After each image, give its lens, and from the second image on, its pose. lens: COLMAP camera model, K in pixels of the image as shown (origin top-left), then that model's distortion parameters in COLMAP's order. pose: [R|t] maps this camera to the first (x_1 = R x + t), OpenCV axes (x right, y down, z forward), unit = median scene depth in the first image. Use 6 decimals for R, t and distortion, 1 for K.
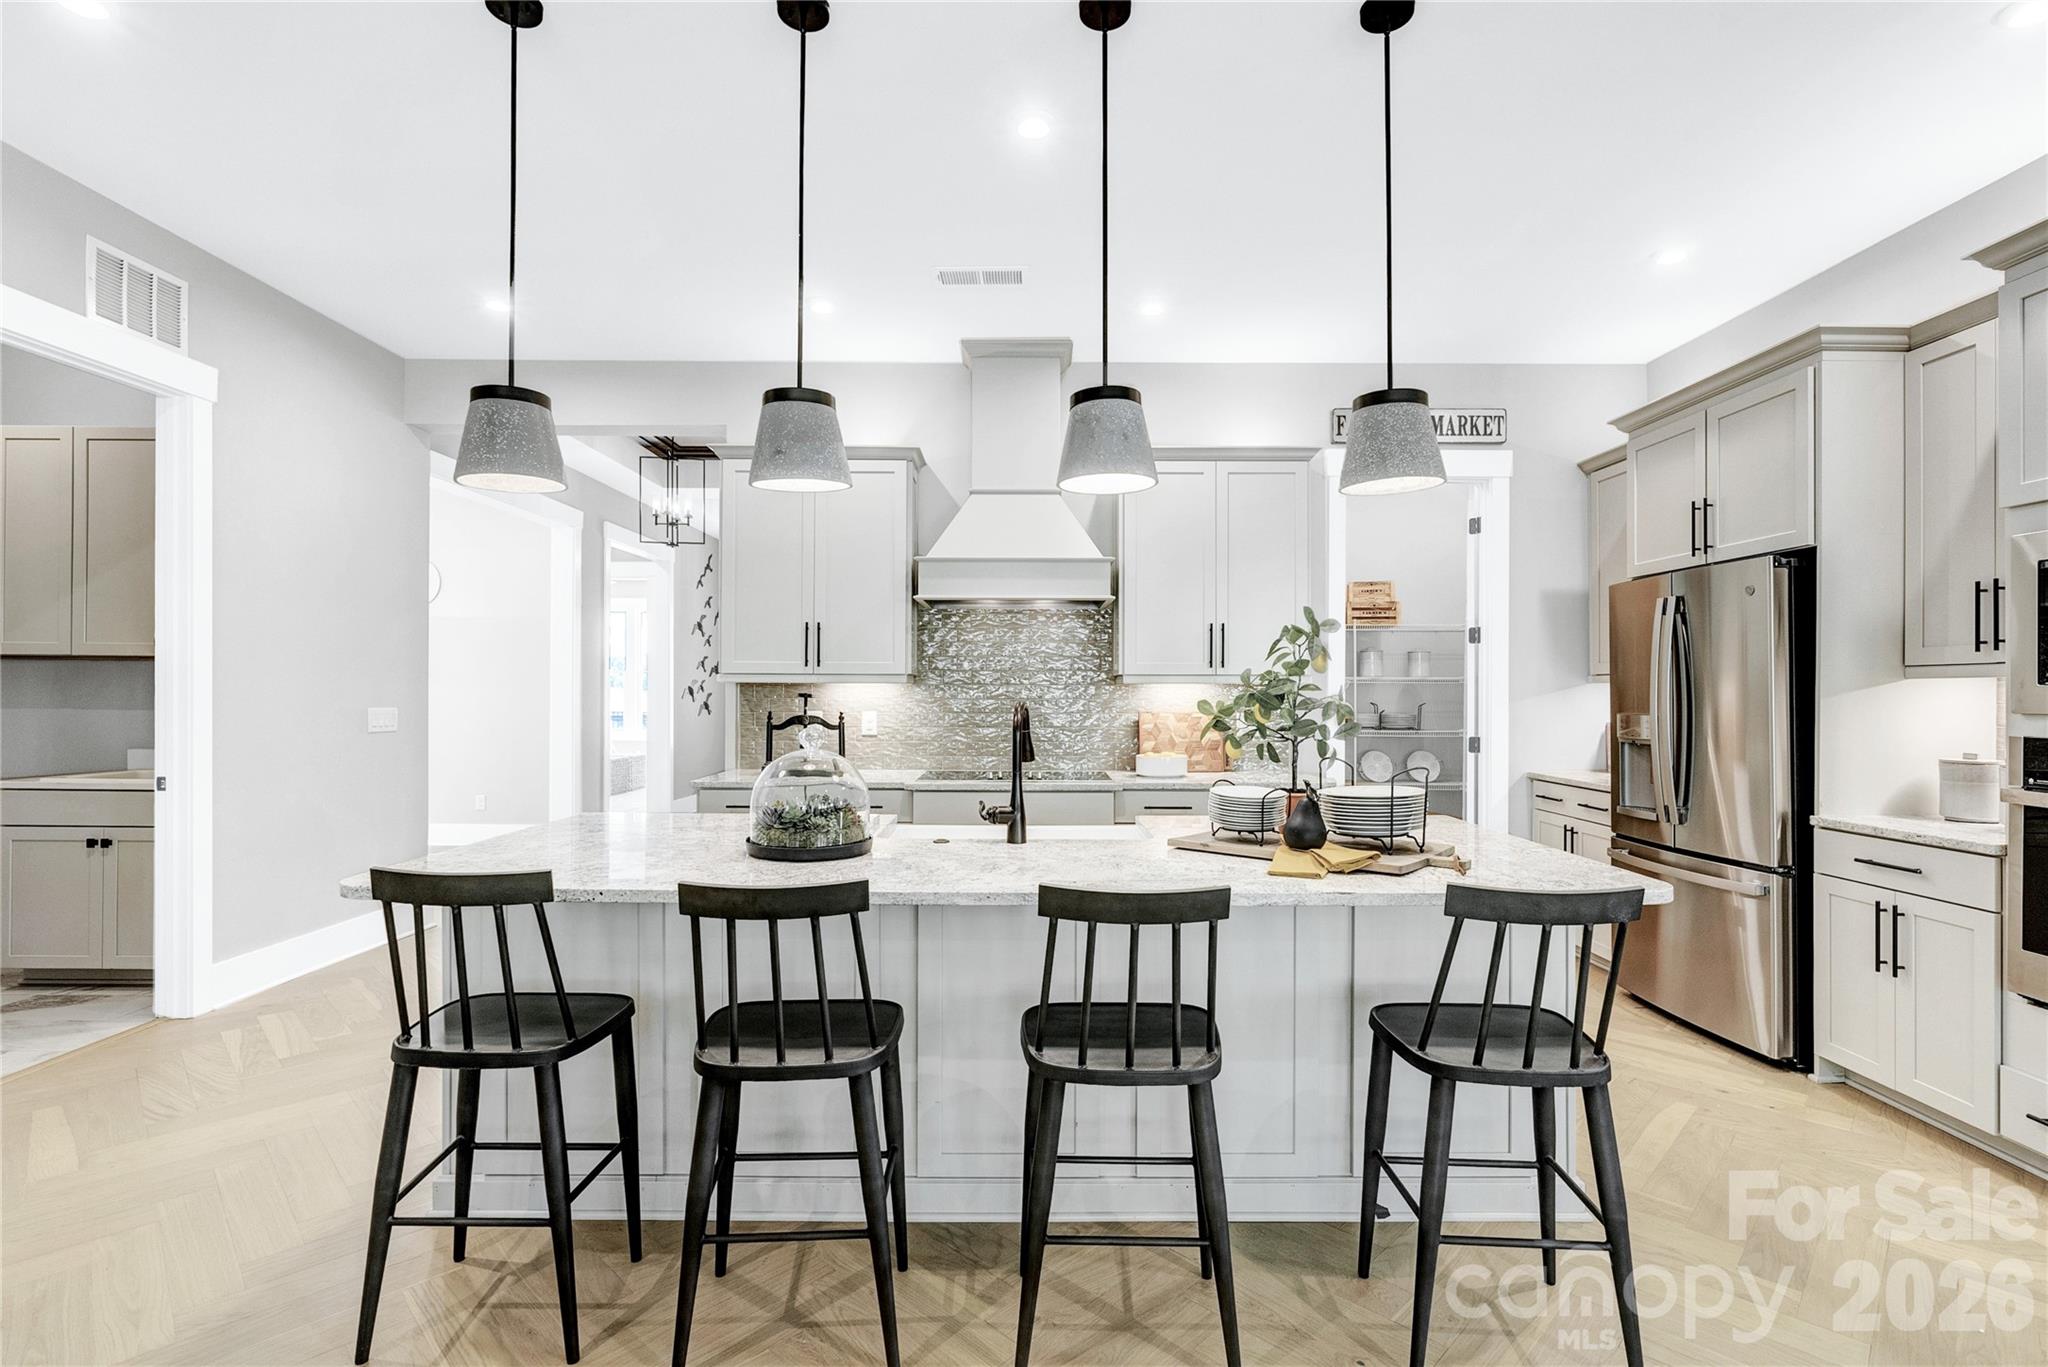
lens RADIAL K [[959.1, 0, 1027.8], [0, 959.1, 687.6], [0, 0, 1]] dist [-0.010677, 0.003066]
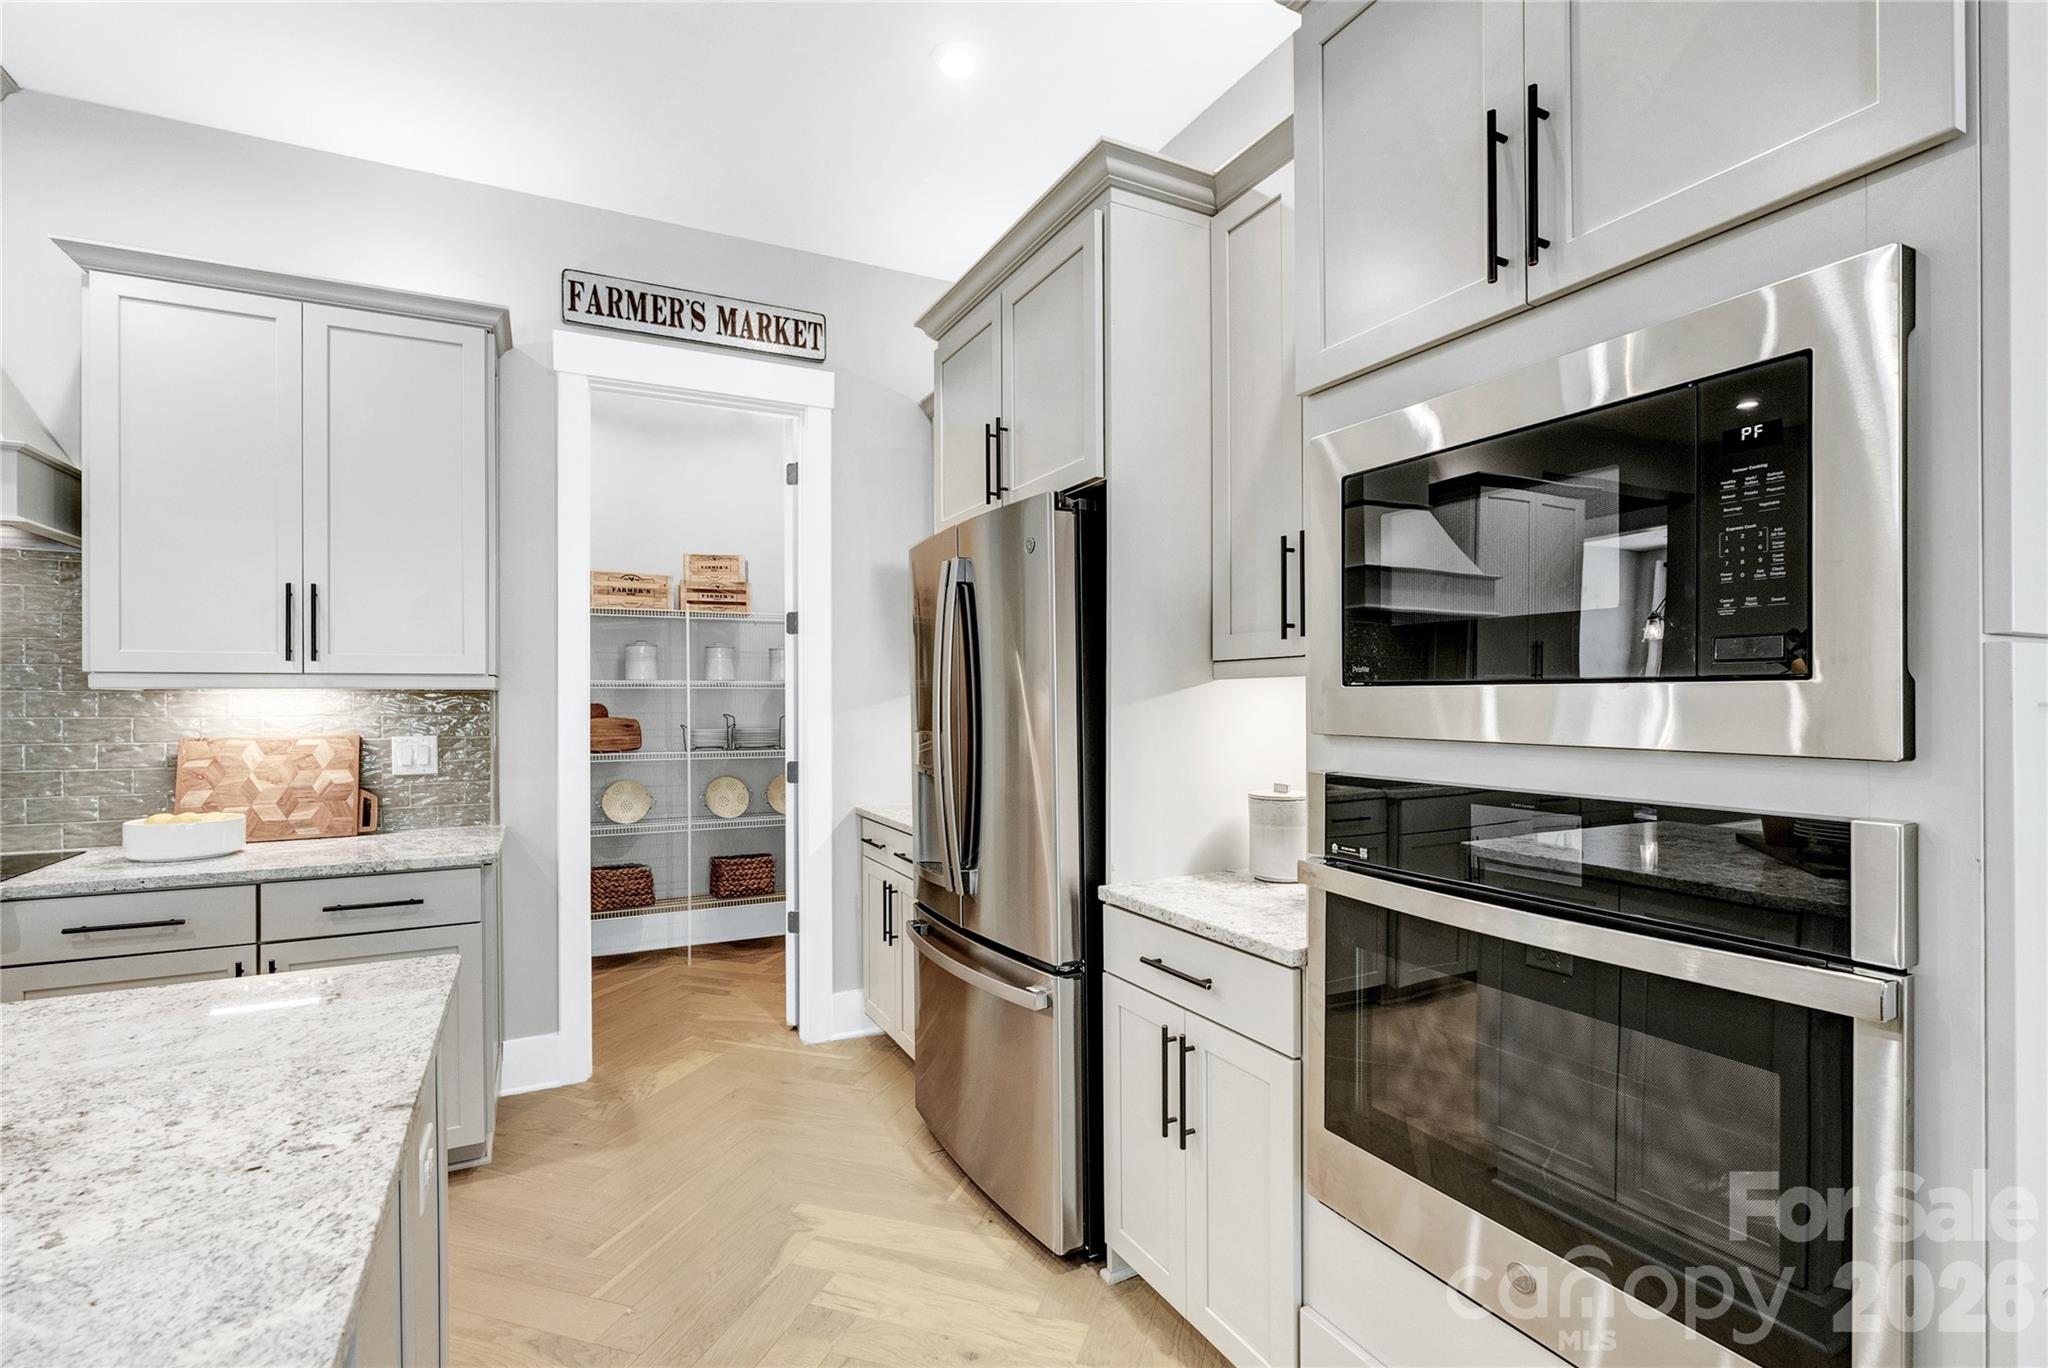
lens RADIAL K [[959.1, 0, 1028.7], [0, 959.1, 695.9], [0, 0, 1]] dist [-0.010677, 0.003066]
pose [[0.889316, -0.003165, 0.457283, 0.467516], [0.002849, 0.999995, 0.001380, 0.001121], [-0.457285, 0.000075, 0.889320, 0.424275]]
